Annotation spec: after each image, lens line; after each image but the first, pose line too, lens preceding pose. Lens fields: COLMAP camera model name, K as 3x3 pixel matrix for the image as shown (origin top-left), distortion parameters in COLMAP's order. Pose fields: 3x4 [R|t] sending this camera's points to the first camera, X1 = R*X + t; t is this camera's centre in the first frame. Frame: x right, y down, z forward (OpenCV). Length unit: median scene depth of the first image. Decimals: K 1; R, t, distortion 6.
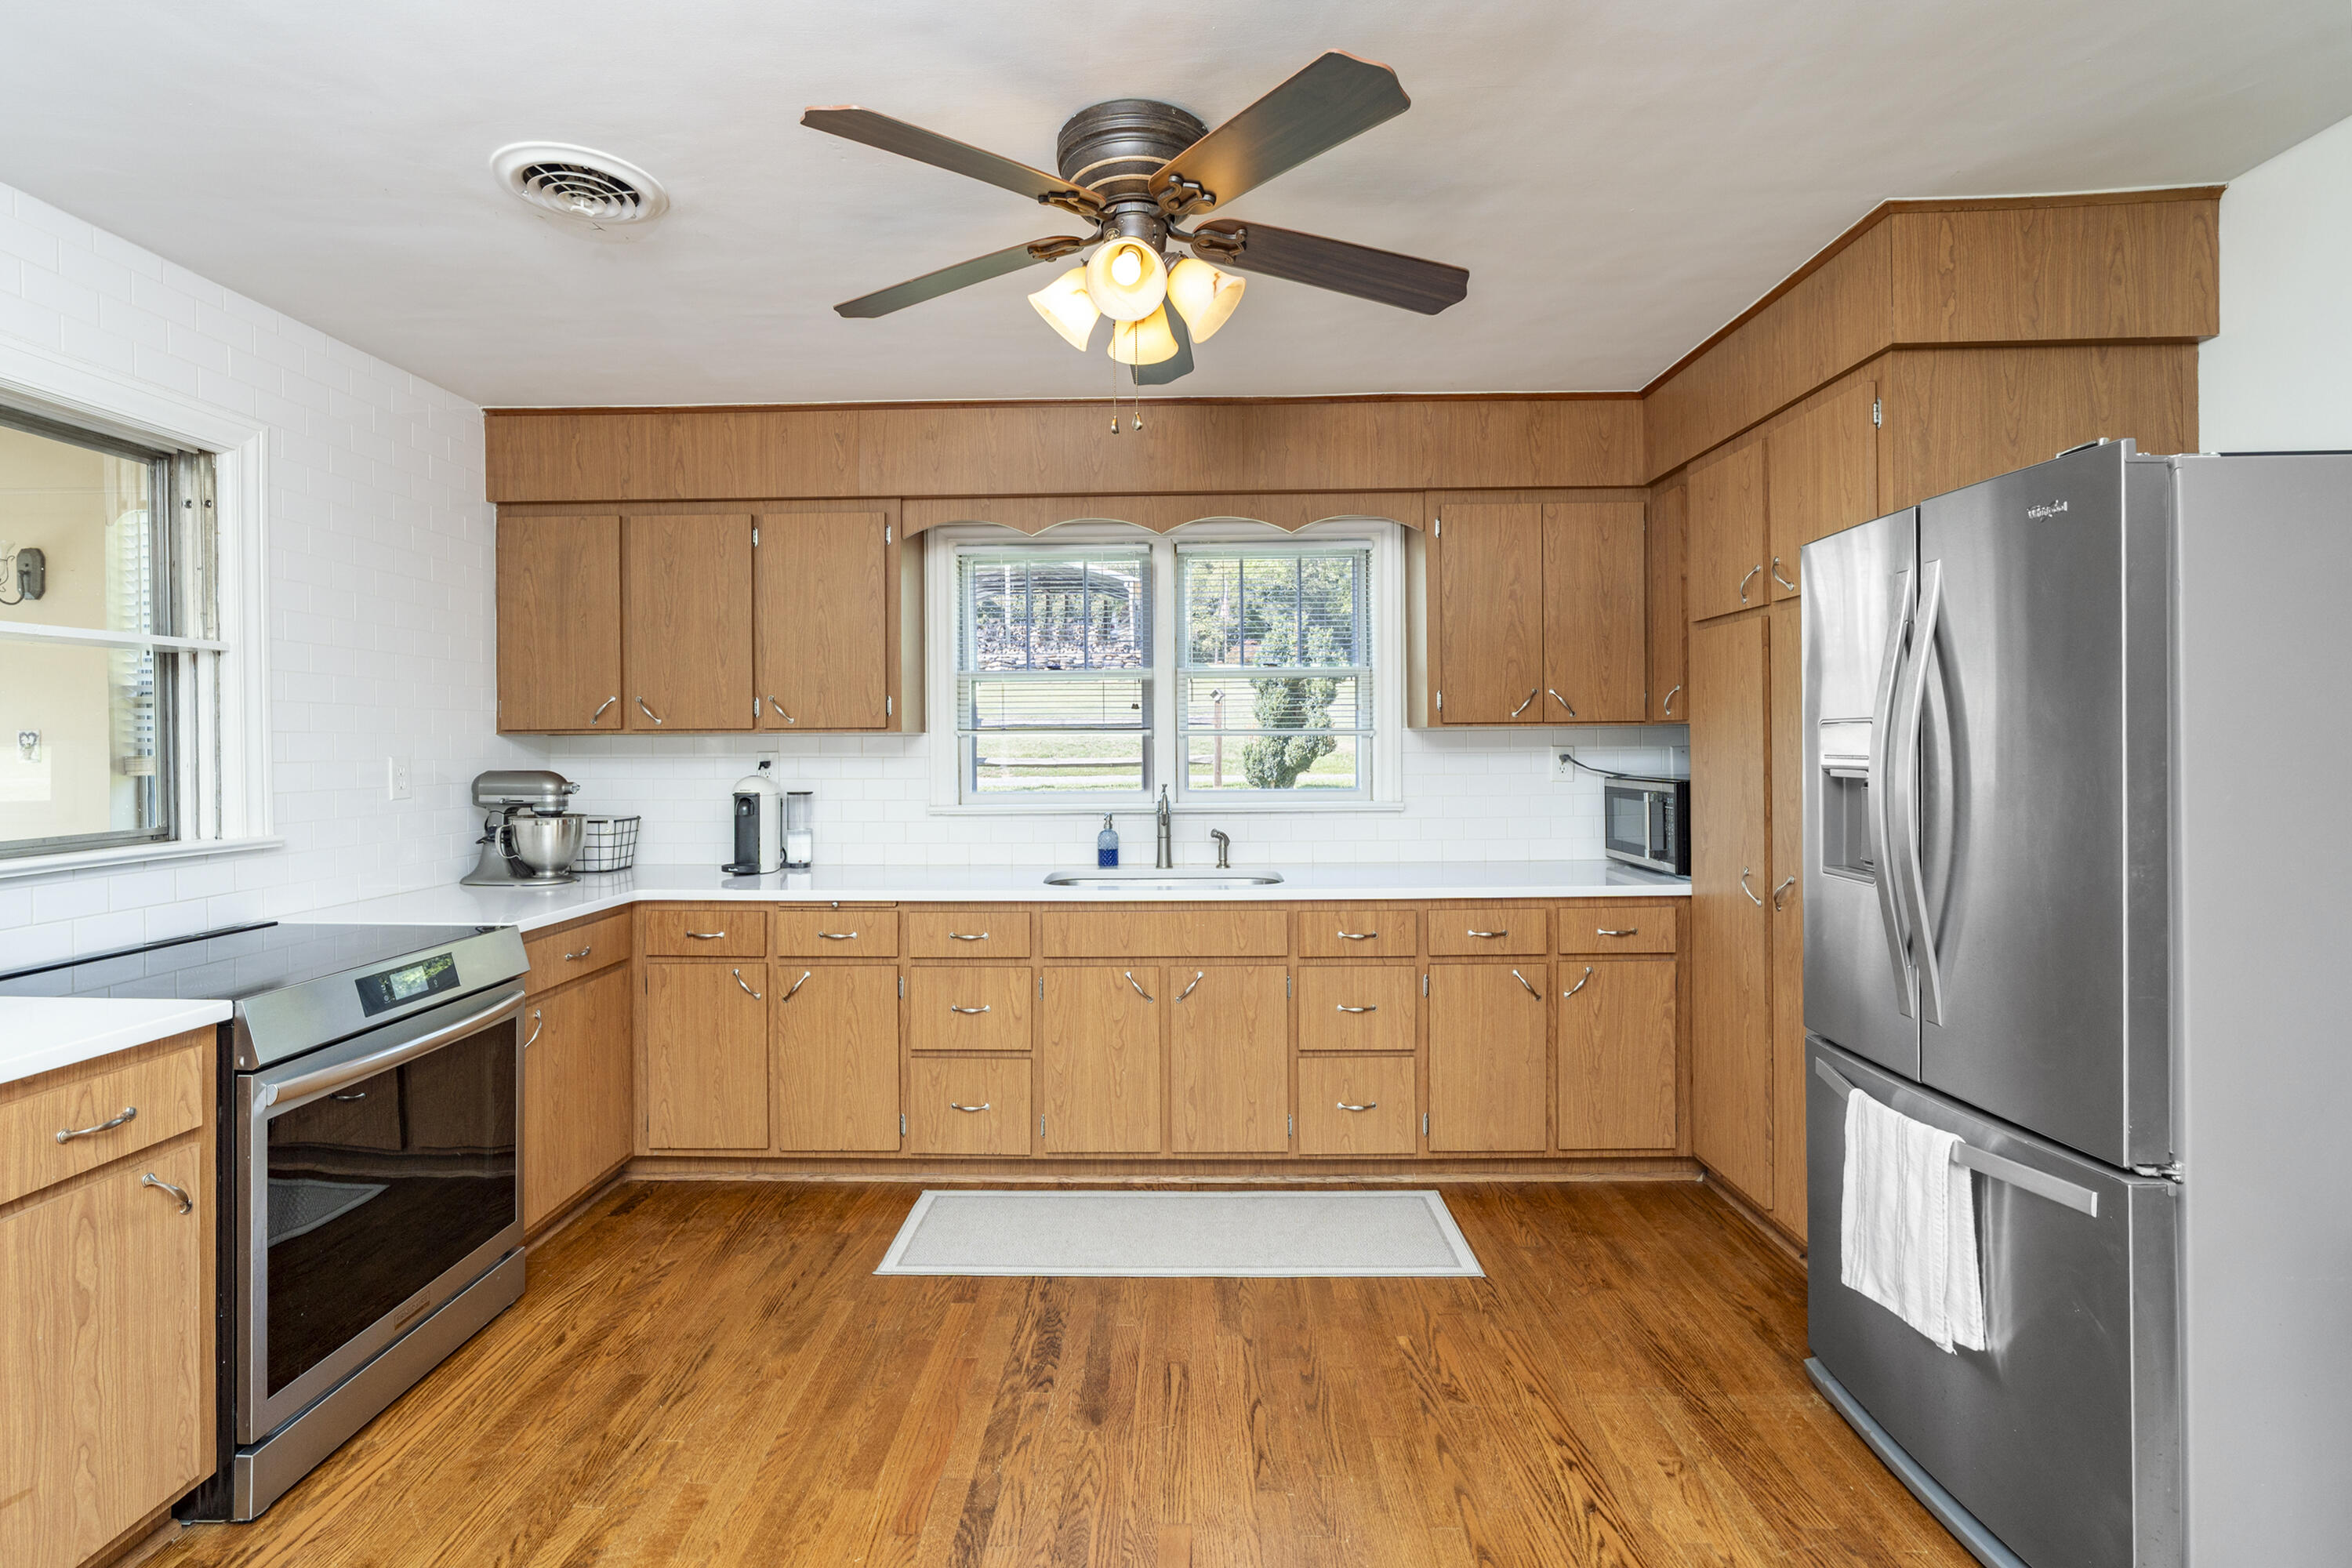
lens RADIAL K [[1075.6, 0, 1167.5], [0, 1075.6, 744.1], [0, 0, 1]] dist [-0.003807, 0.001015]
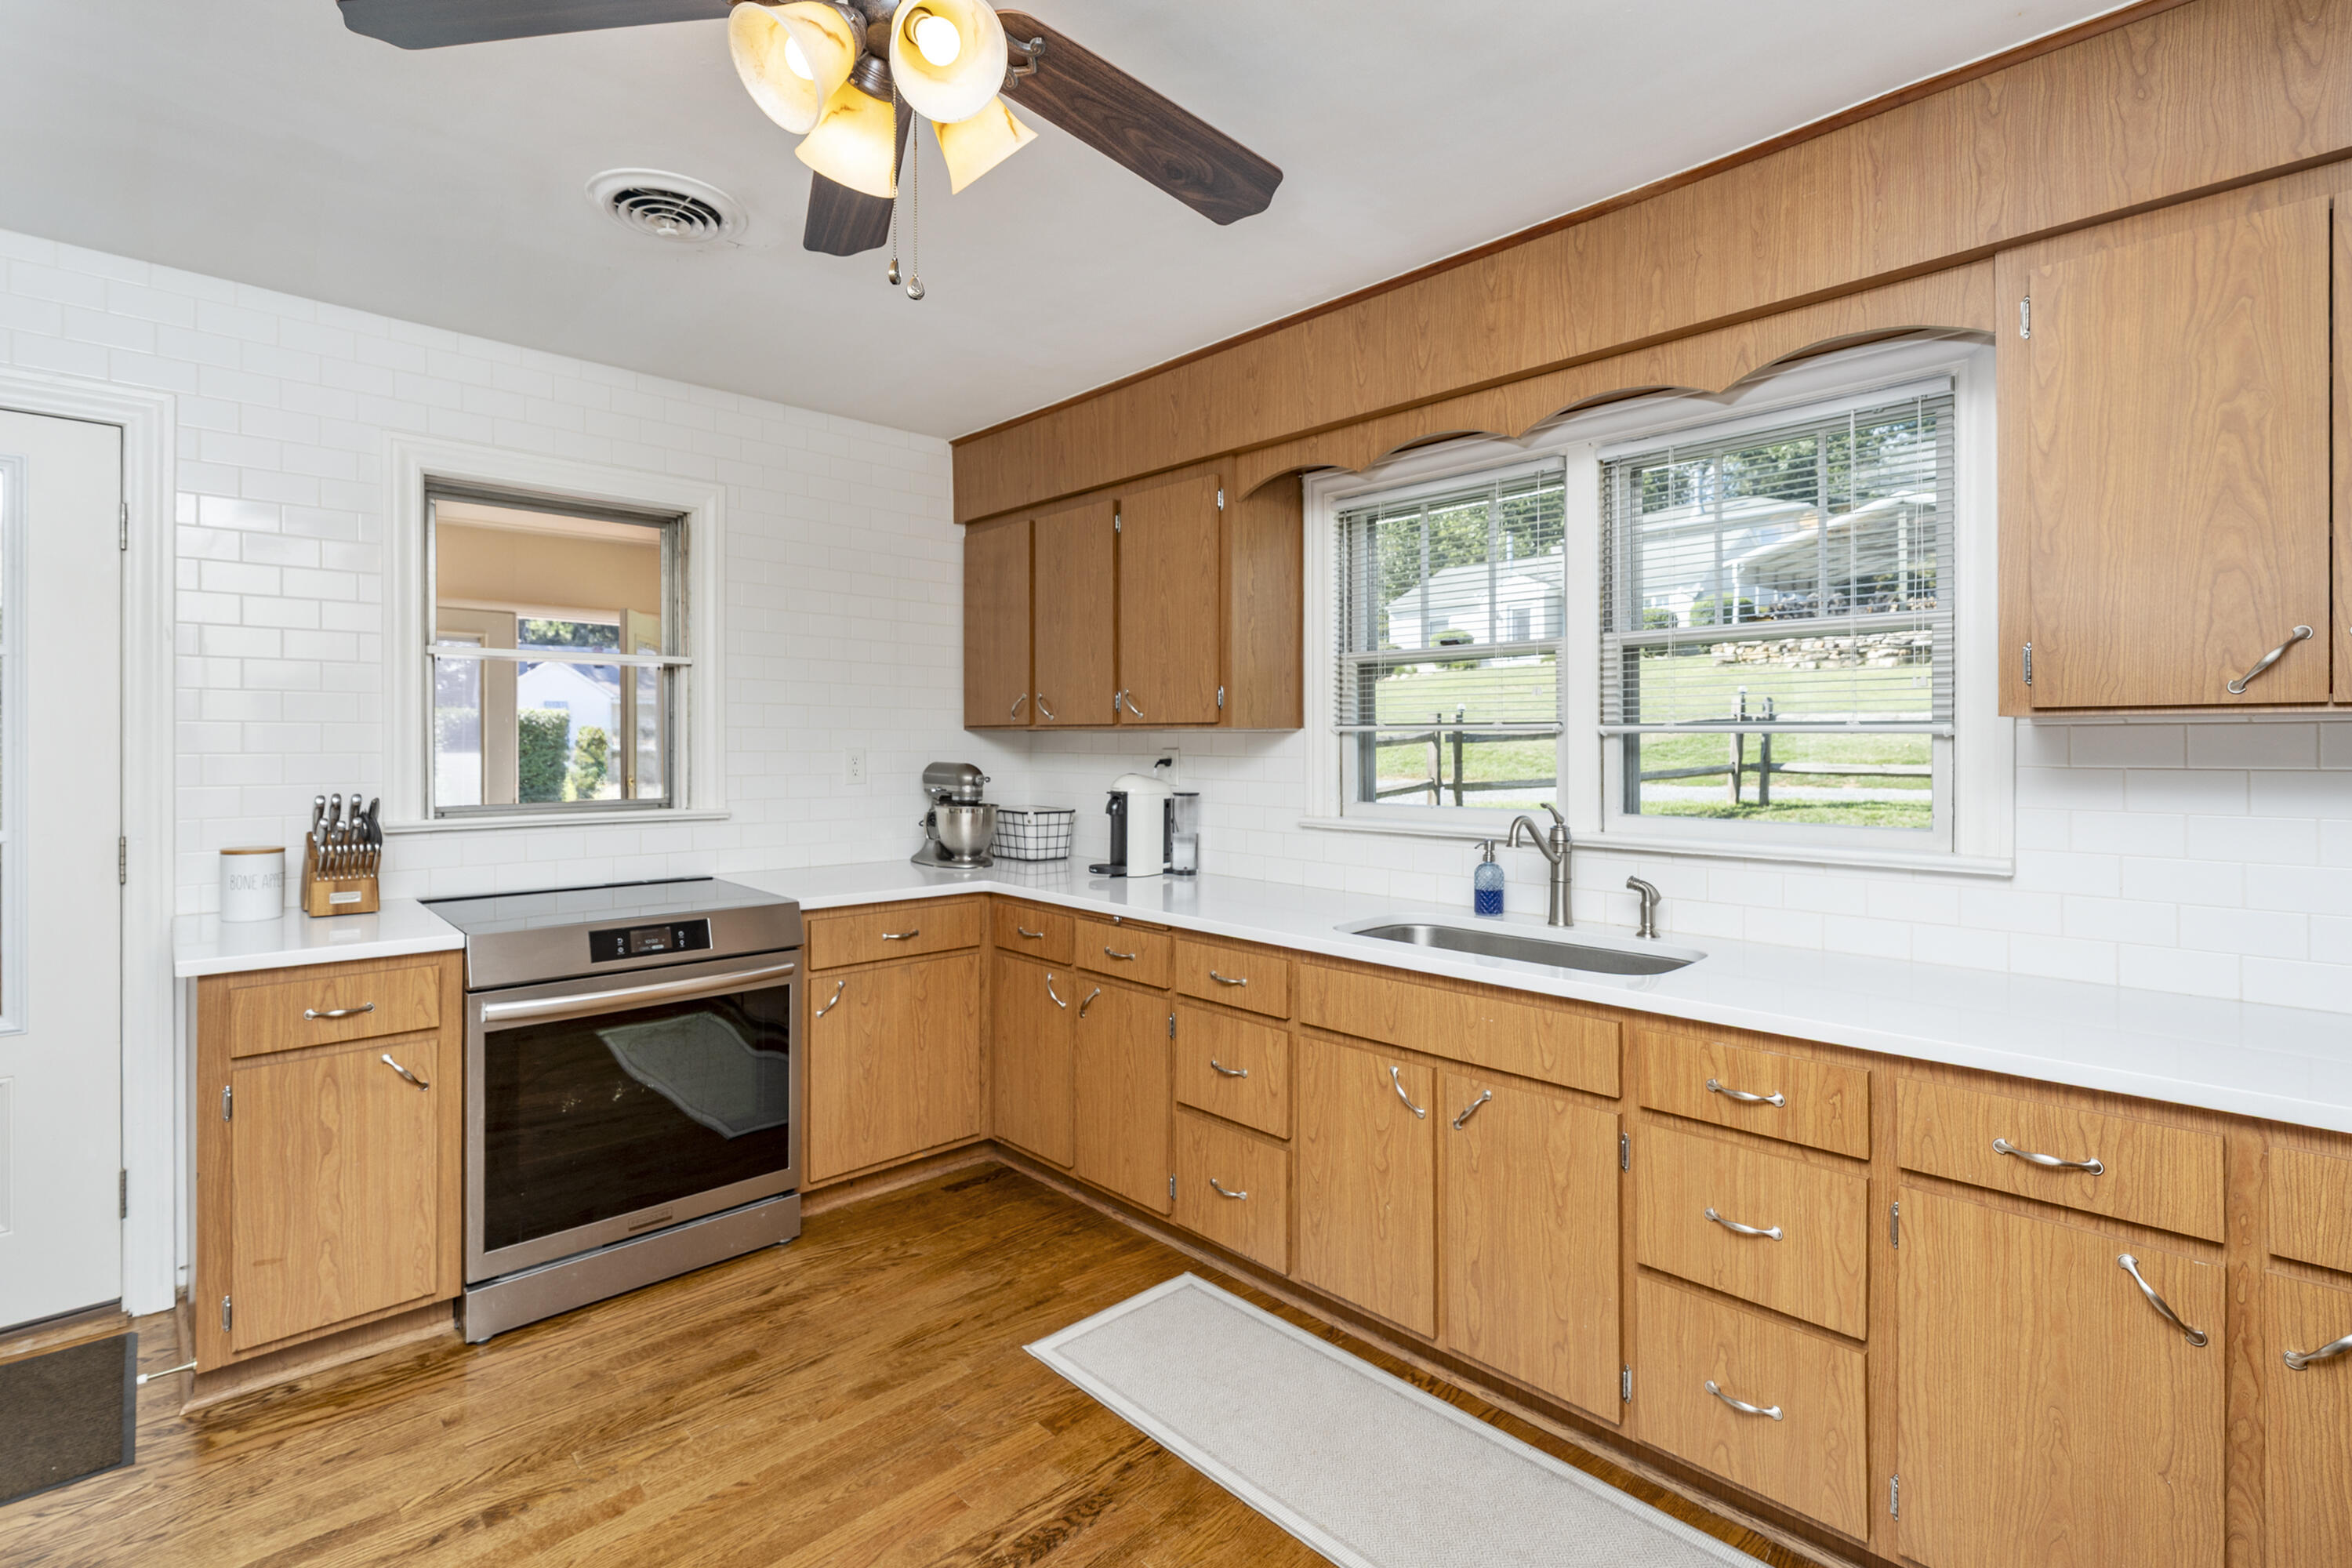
lens RADIAL K [[1082.0, 0, 1157.1], [0, 1082.0, 742.4], [0, 0, 1]] dist [-0.001208, 0.000483]
pose [[0.698214, 0.008485, -0.715839, 0.360481], [-0.009869, 0.999949, 0.002227, -0.000751], [0.715821, 0.005510, 0.698262, 0.391498]]
